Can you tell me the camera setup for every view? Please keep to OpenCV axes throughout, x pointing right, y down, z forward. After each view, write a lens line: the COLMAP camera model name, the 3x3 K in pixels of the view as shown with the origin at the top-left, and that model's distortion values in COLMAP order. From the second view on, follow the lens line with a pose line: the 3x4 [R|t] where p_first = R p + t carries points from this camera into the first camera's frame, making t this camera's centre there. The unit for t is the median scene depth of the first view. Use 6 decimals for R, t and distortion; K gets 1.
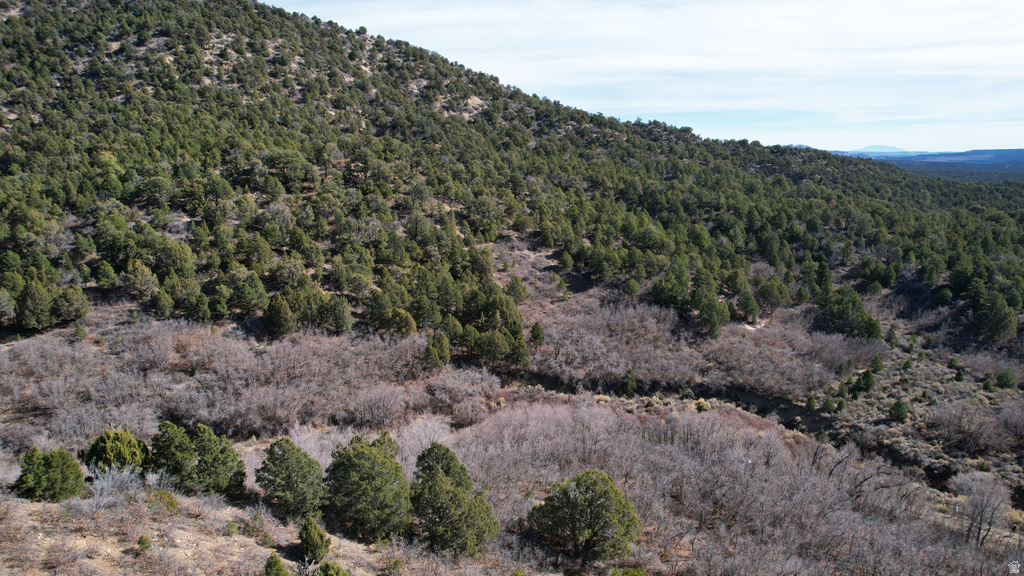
lens RADIAL K [[654.8, 0, 511.0], [0, 654.8, 297.6], [0, 0, 1]] dist [-0.078829, 0.072932]
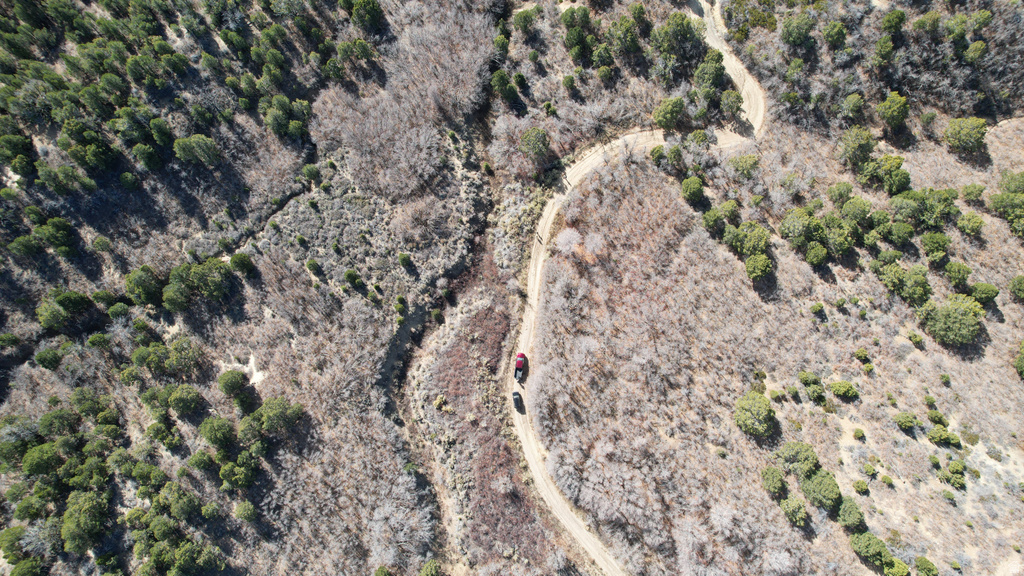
lens RADIAL K [[654.8, 0, 513.6], [0, 654.8, 298.4], [0, 0, 1]] dist [-0.078829, 0.072932]
pose [[-0.393016, -0.910879, 0.125849, 0.097495], [0.221867, 0.038884, 0.974301, -0.381994], [-0.892364, 0.410838, 0.186812, 0.206869]]
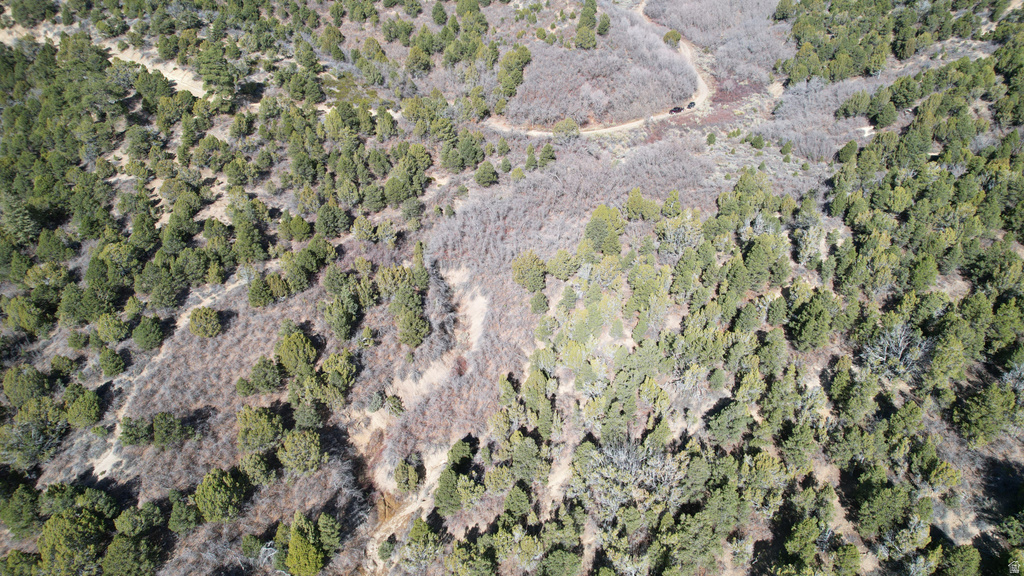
lens RADIAL K [[654.8, 0, 513.2], [0, 654.8, 293.0], [0, 0, 1]] dist [-0.078829, 0.072932]
pose [[-0.371180, 0.479463, -0.795198, 0.798480], [-0.202179, 0.794100, 0.573174, -0.121526], [0.906283, 0.373523, -0.197817, 0.360414]]
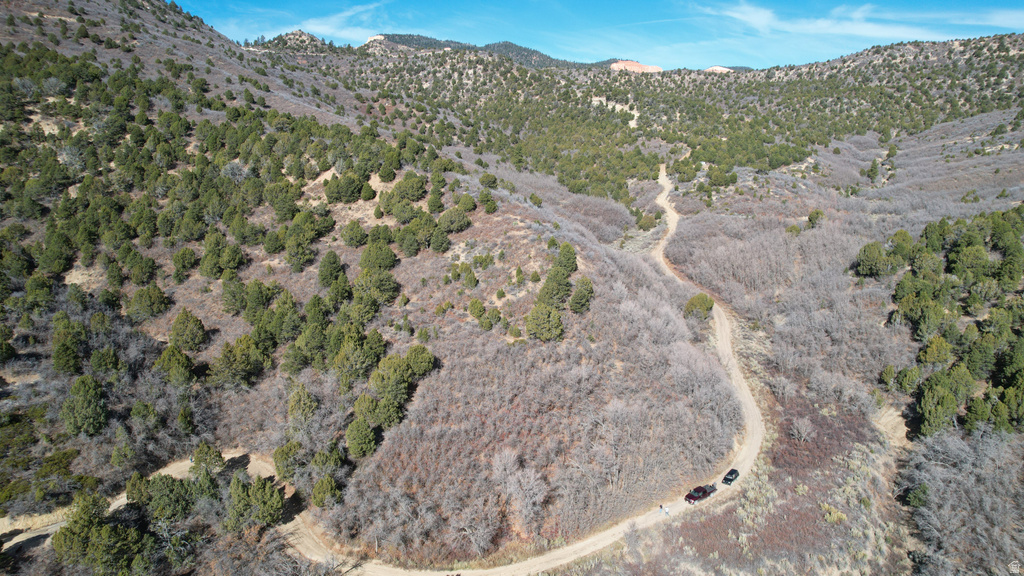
lens RADIAL K [[654.8, 0, 512.7], [0, 654.8, 296.2], [0, 0, 1]] dist [-0.078829, 0.072932]
pose [[-0.445957, 0.225176, -0.866267, 0.414773], [-0.200401, 0.918147, 0.341828, -0.106197], [0.872331, 0.326041, -0.364329, 0.314273]]
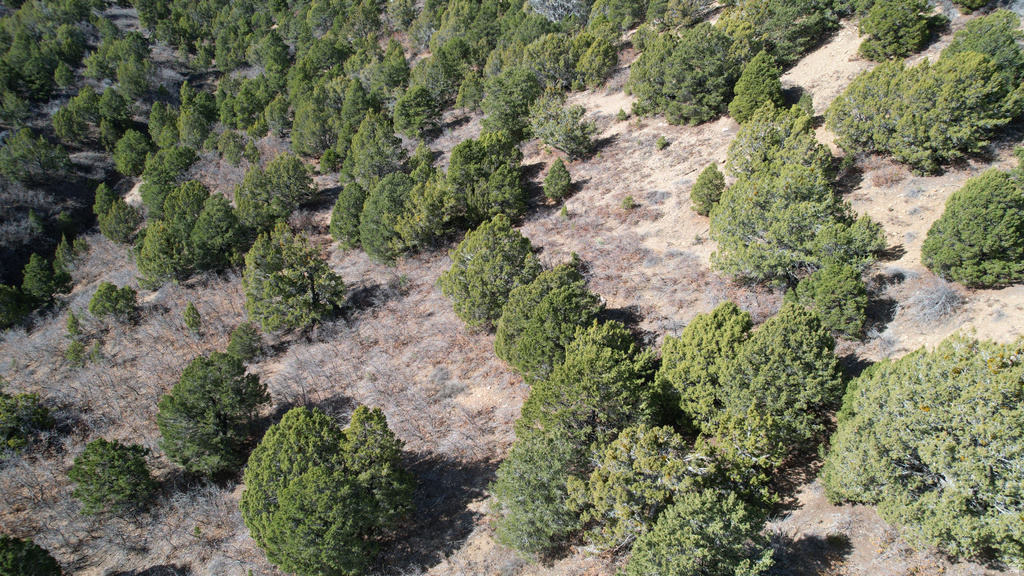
lens RADIAL K [[654.8, 0, 512.0], [0, 654.8, 296.8], [0, 0, 1]] dist [-0.078829, 0.072932]
pose [[-0.995453, 0.055332, -0.077536, -0.037712], [-0.006072, 0.775468, 0.631358, -0.012740], [0.095061, 0.628958, -0.771606, 0.067977]]
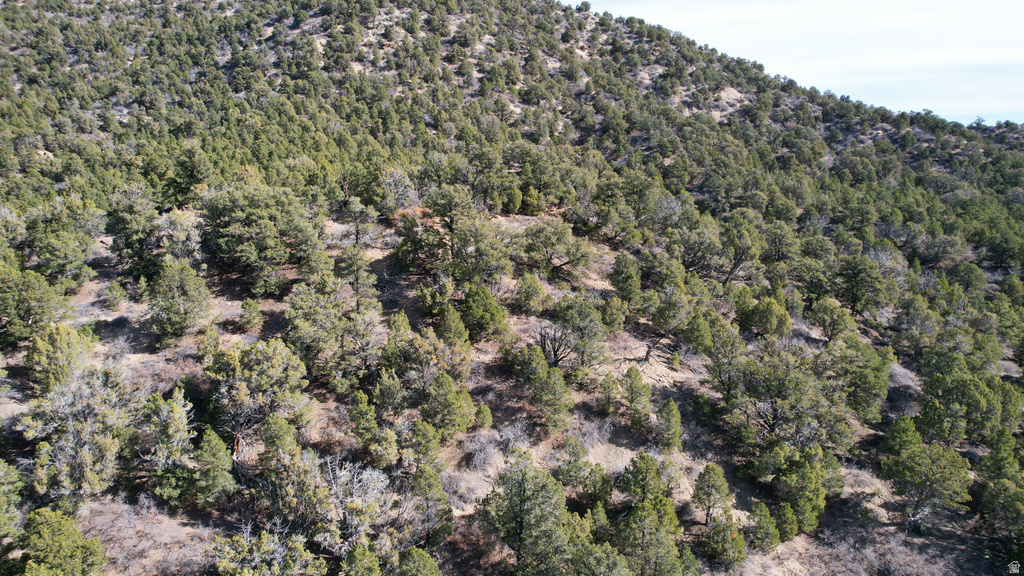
lens RADIAL K [[654.8, 0, 513.9], [0, 654.8, 295.3], [0, 0, 1]] dist [-0.078829, 0.072932]
pose [[0.938801, 0.079853, -0.335077, -0.035503], [-0.083162, 0.996526, 0.004485, -0.102595], [0.334271, 0.023655, 0.942180, 0.394636]]
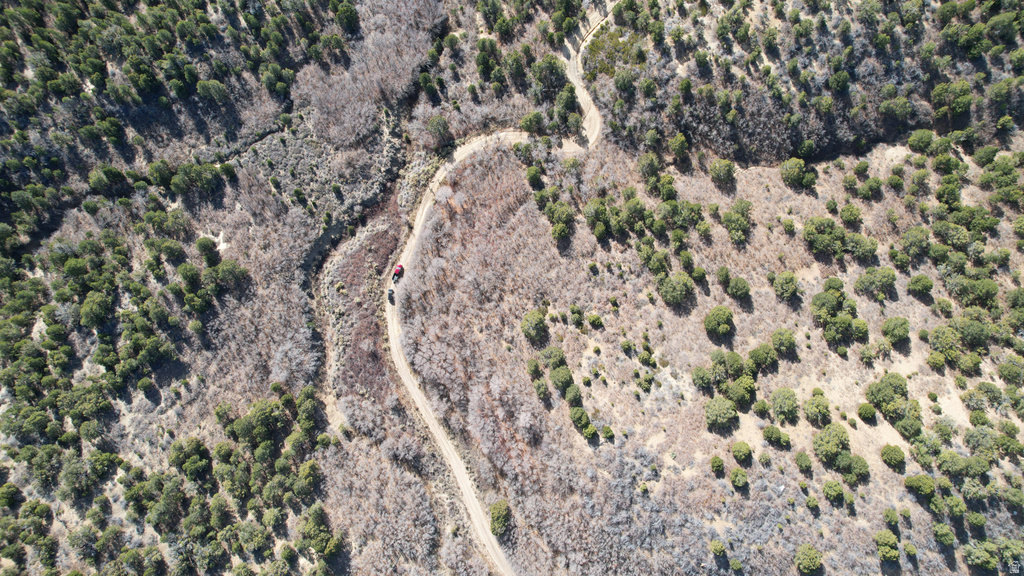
lens RADIAL K [[654.8, 0, 514.5], [0, 654.8, 298.6], [0, 0, 1]] dist [-0.078829, 0.072932]
pose [[-0.215574, -0.967368, 0.133145, -0.034411], [0.232996, 0.081456, 0.969060, -0.558409], [-0.948283, 0.239926, 0.207833, 0.056590]]
